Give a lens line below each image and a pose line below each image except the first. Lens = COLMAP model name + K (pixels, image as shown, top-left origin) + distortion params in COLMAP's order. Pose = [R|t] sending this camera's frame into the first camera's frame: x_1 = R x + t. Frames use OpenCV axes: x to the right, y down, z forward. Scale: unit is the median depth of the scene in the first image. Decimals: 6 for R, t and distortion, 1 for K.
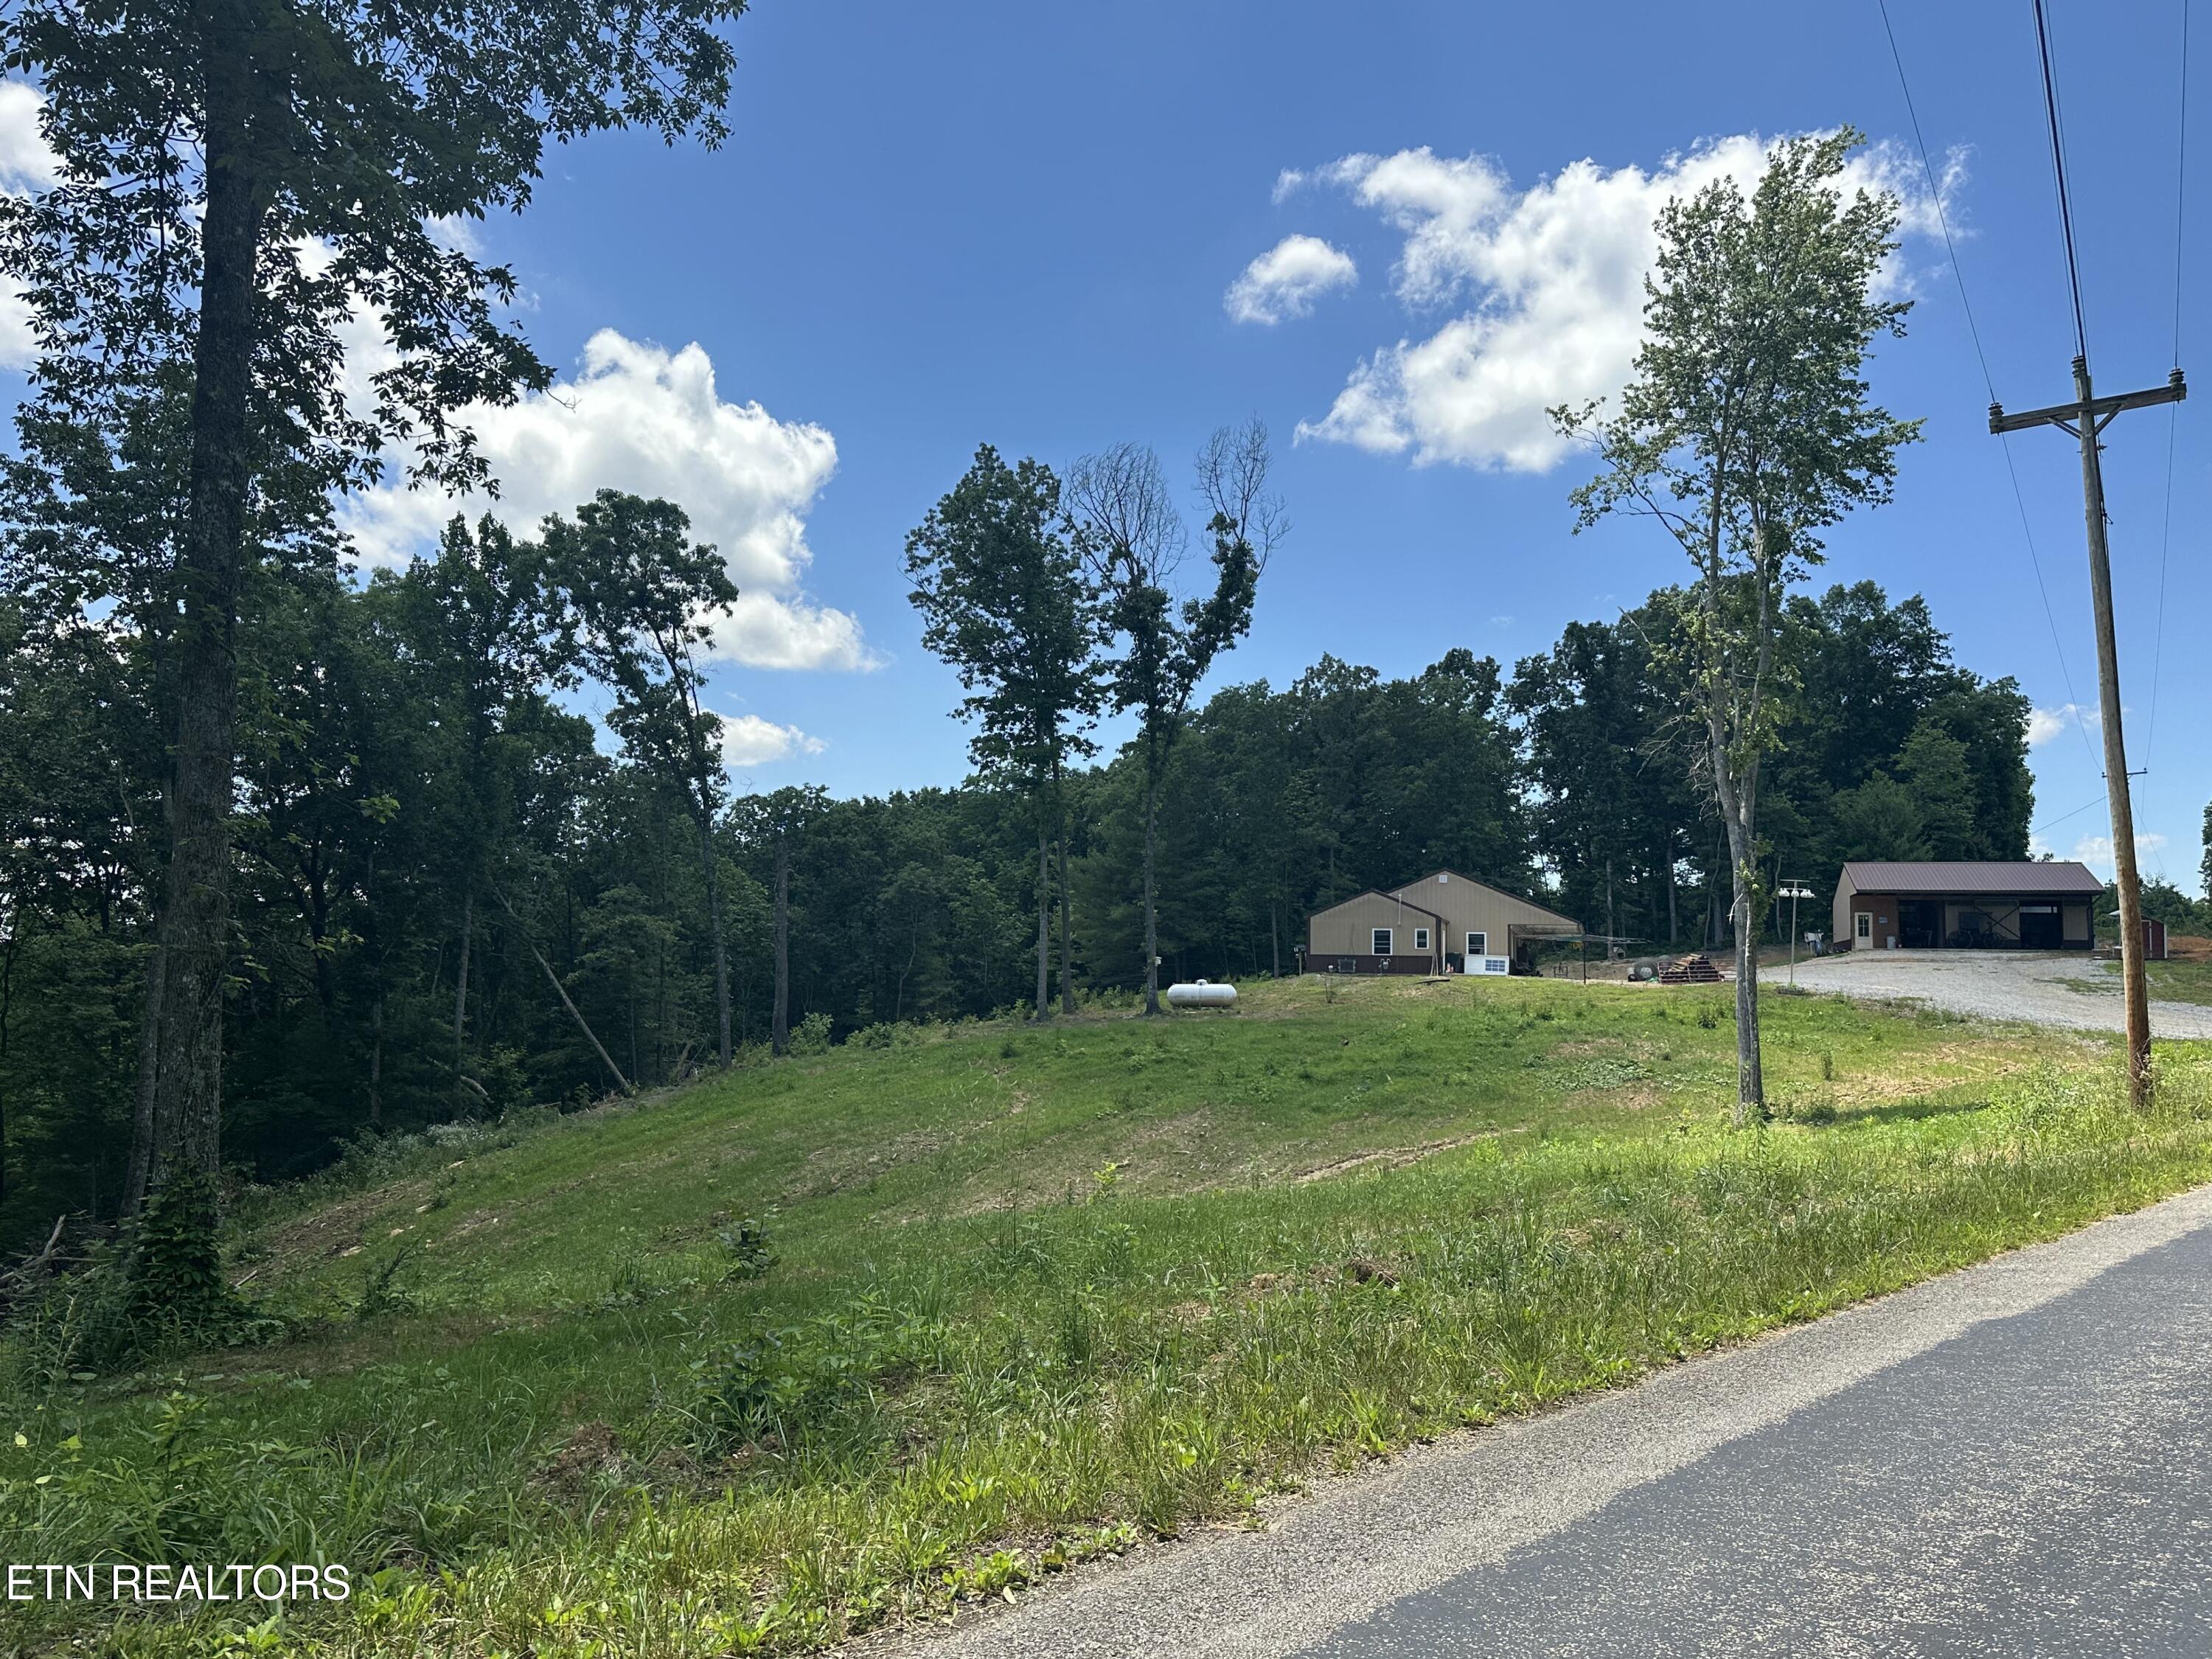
lens RADIAL K [[1606.4, 0, 1101.2], [0, 1606.4, 839.9], [0, 0, 1]] dist [0.089752, -0.182911]
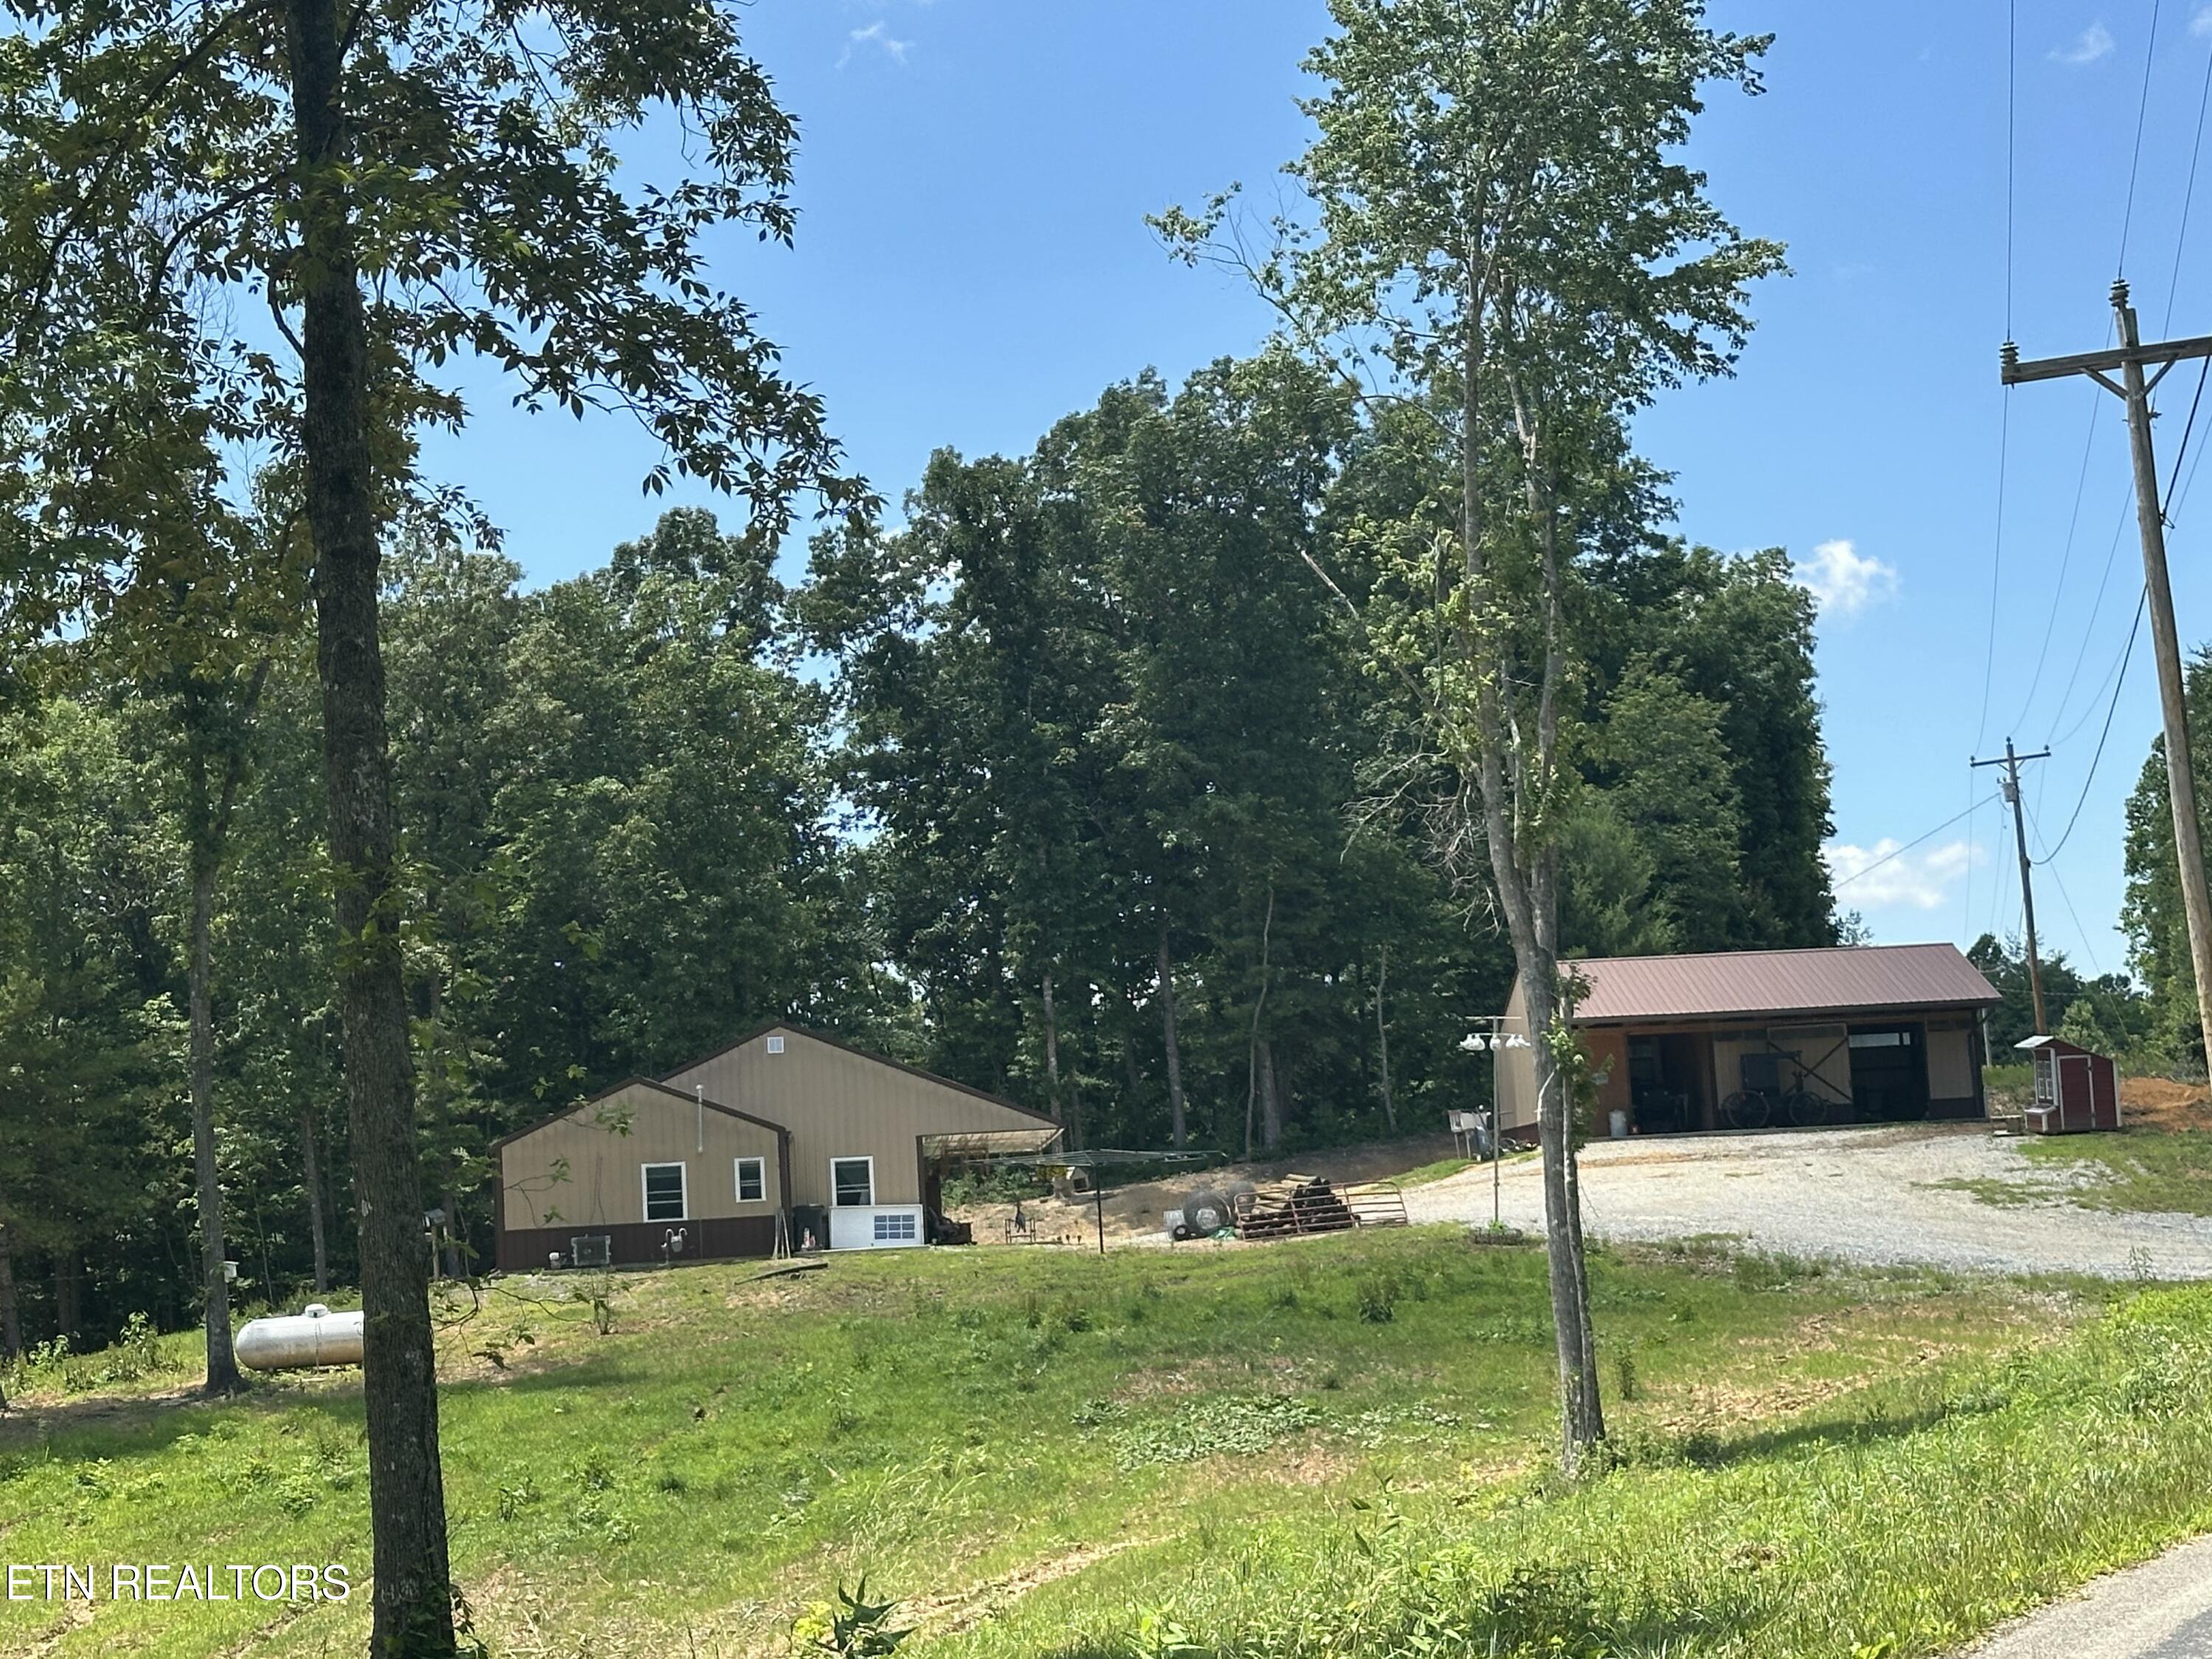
lens RADIAL K [[4188.8, 0, 1076.5], [0, 4188.8, 858.9], [0, 0, 1]] dist [0.130570, 0.107949]
pose [[0.934425, -0.037216, 0.354210, -0.167732], [0.041893, 0.999107, -0.005542, -0.024430], [-0.353688, 0.020017, 0.935149, -0.191375]]
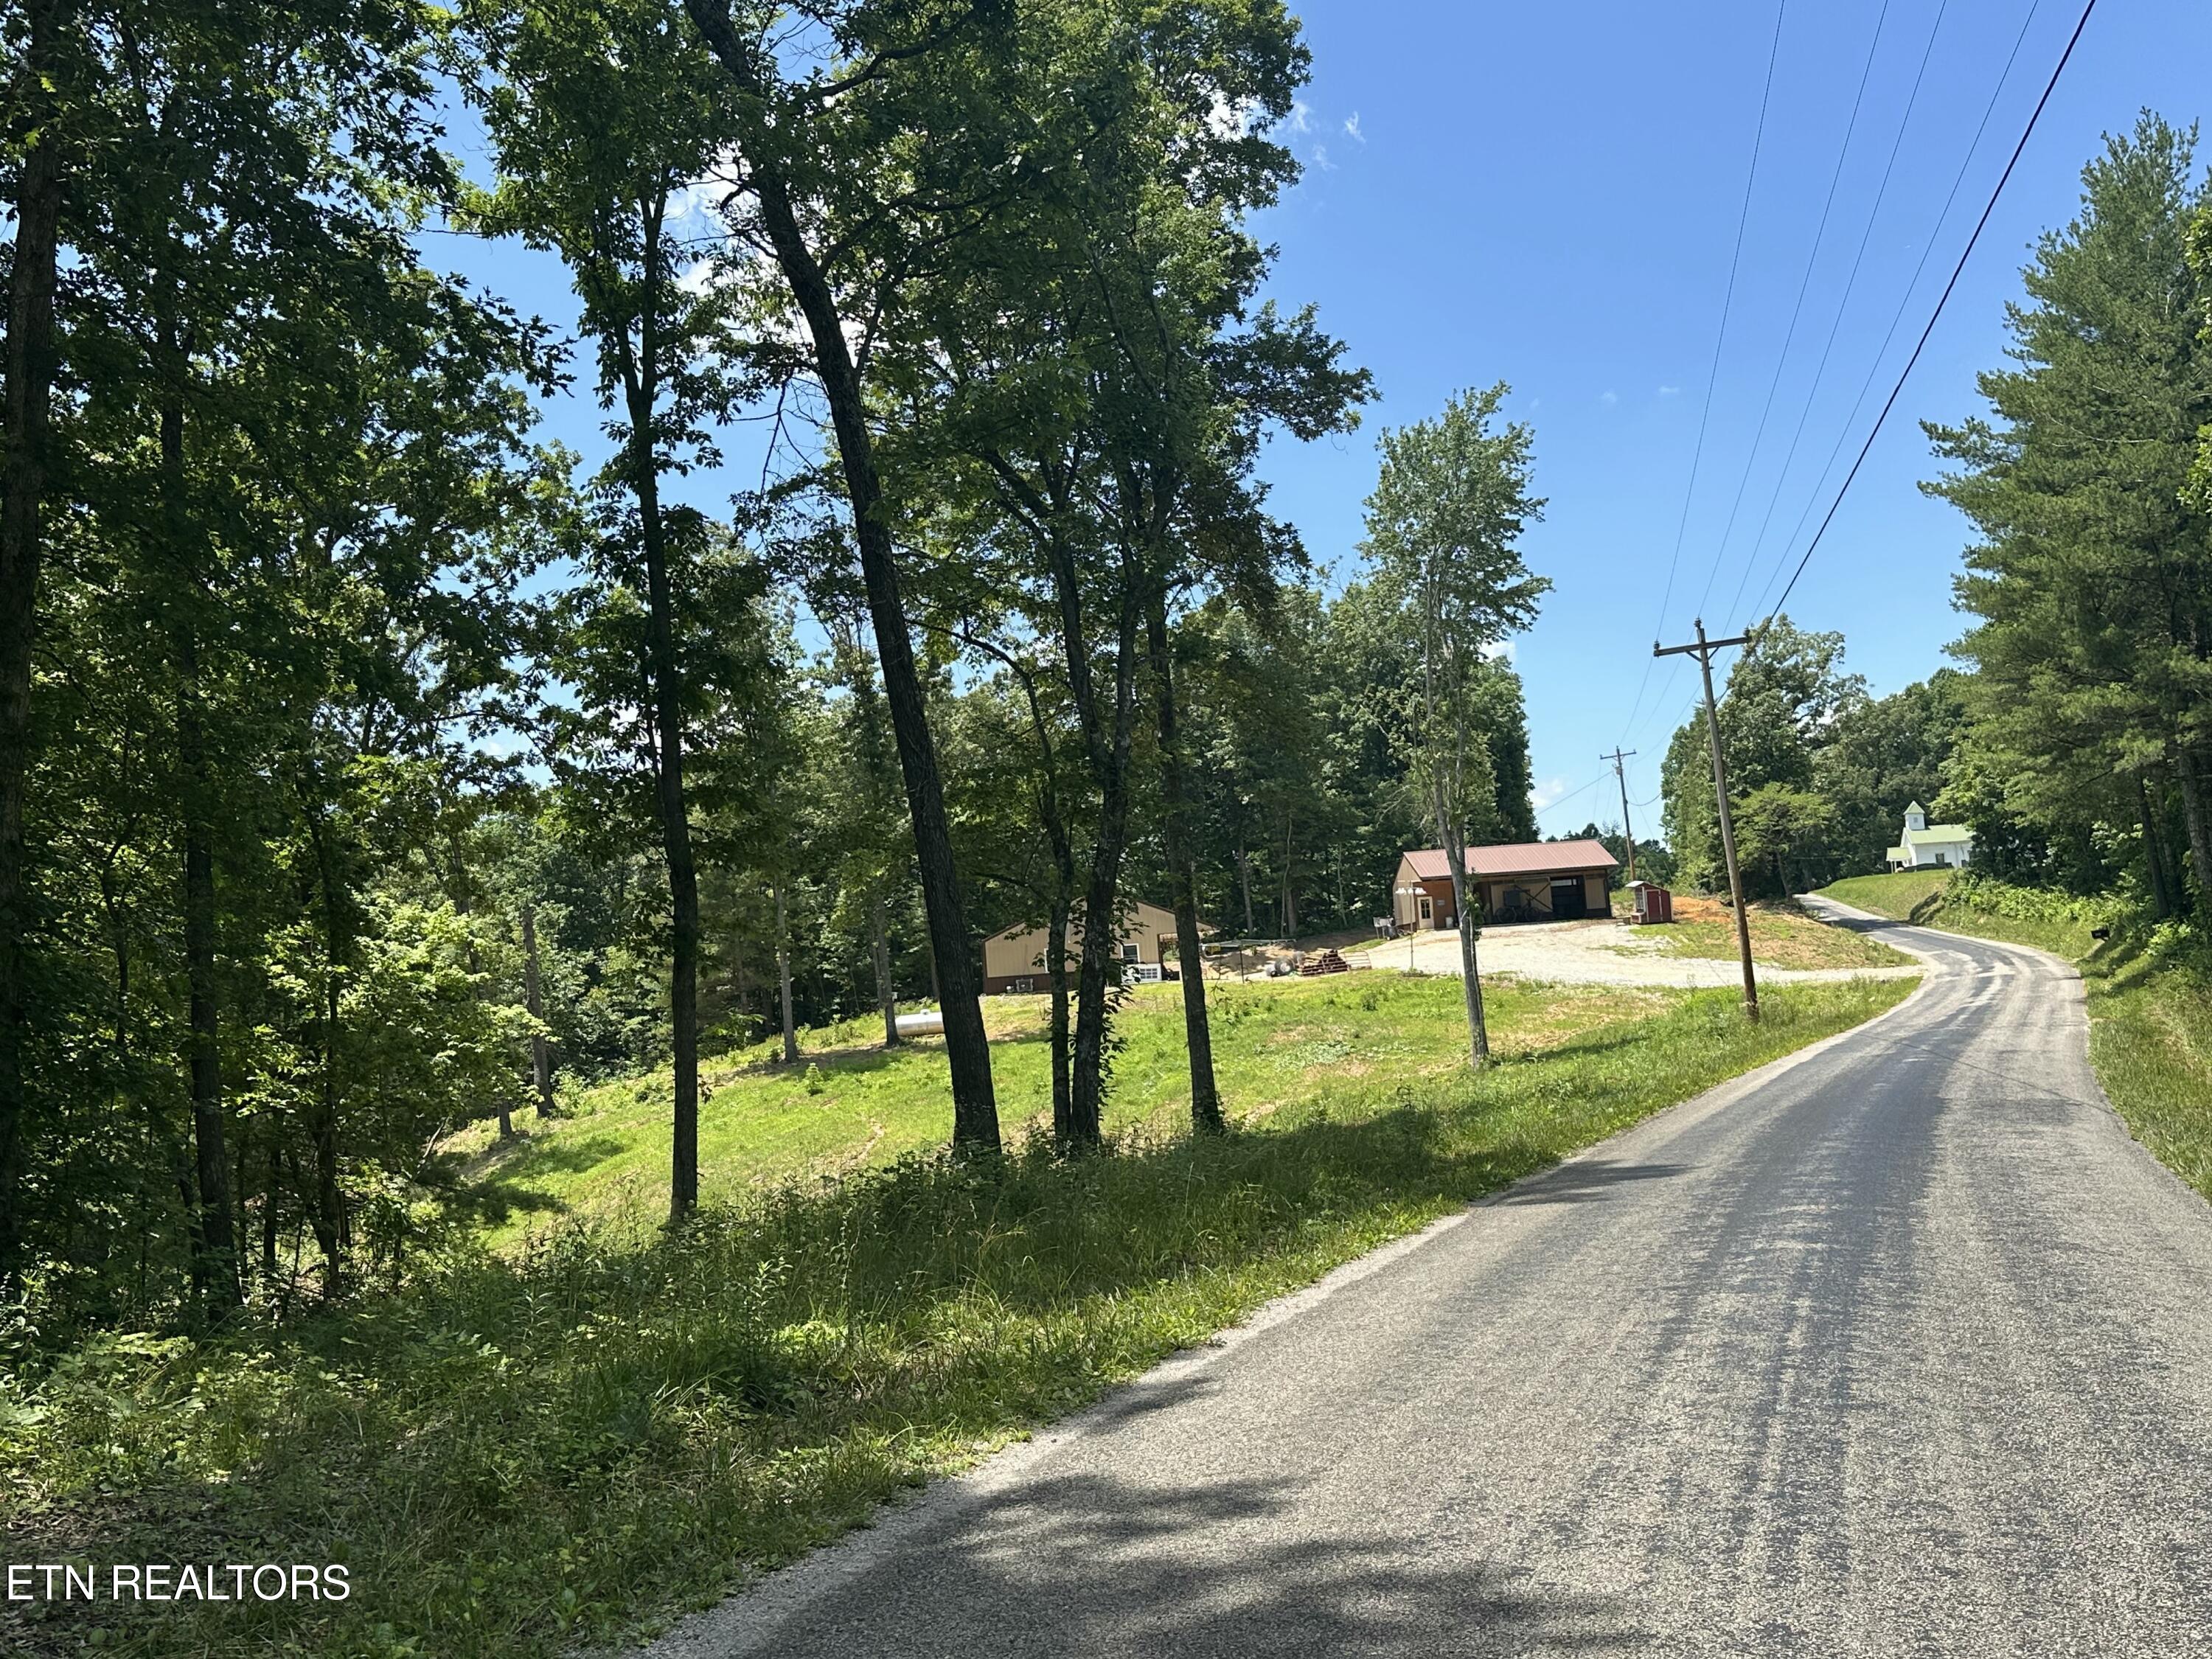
lens RADIAL K [[2048.6, 0, 1110.6], [0, 2048.6, 833.0], [0, 0, 1]] dist [0.190122, -0.403652]
pose [[0.937677, -0.061260, 0.342065, -0.315612], [0.059624, 0.998104, 0.015306, -0.049765], [-0.342354, 0.006043, 0.939551, -0.369912]]
